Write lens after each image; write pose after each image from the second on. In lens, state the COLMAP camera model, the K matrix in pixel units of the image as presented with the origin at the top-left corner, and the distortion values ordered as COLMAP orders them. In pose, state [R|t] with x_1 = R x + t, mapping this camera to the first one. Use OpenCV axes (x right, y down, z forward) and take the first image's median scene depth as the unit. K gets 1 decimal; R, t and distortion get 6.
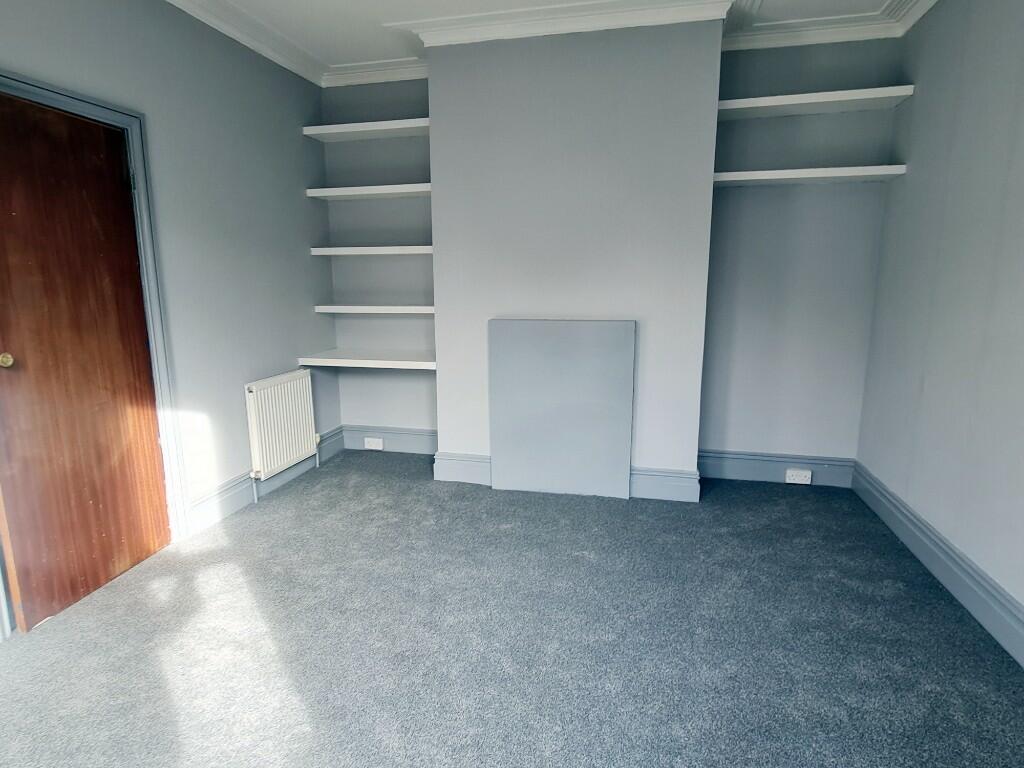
lens RADIAL K [[570.3, 0, 512.0], [0, 570.3, 384.0], [0, 0, 1]] dist [-0.001500, -0.000346]
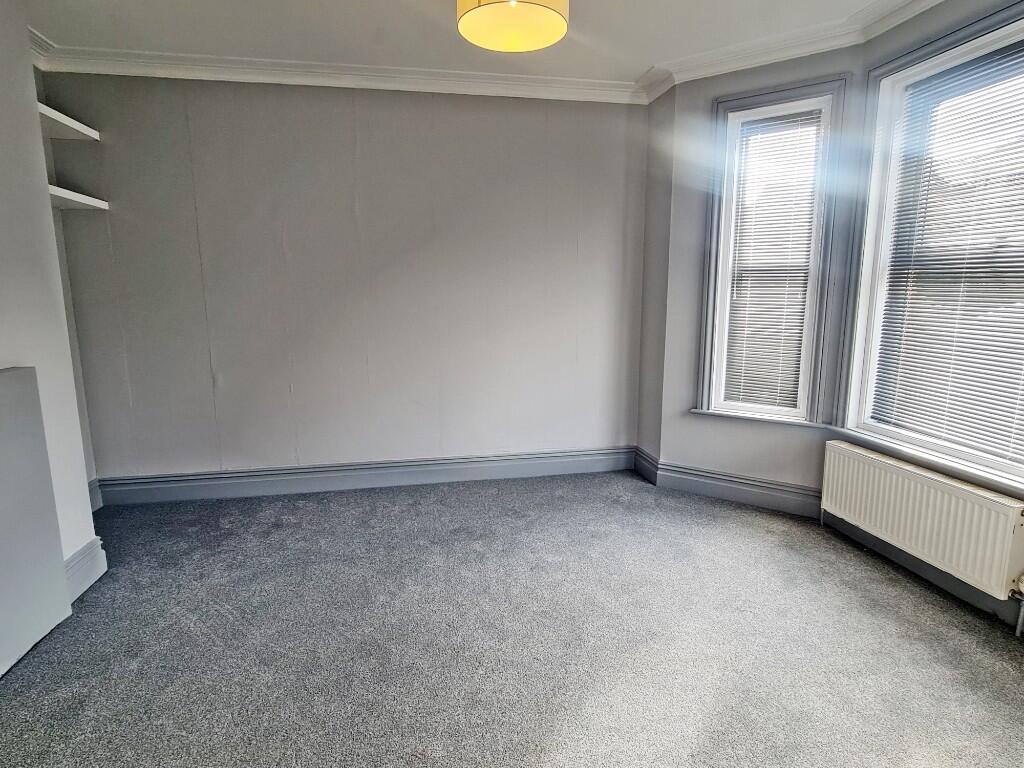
lens RADIAL K [[570.3, 0, 512.0], [0, 570.3, 384.0], [0, 0, 1]] dist [-0.001500, -0.000346]
pose [[-0.388894, -0.150160, 0.908963, -0.807382], [0.175853, 0.956388, 0.233232, -0.187682], [-0.904344, 0.250546, -0.345527, 0.876839]]
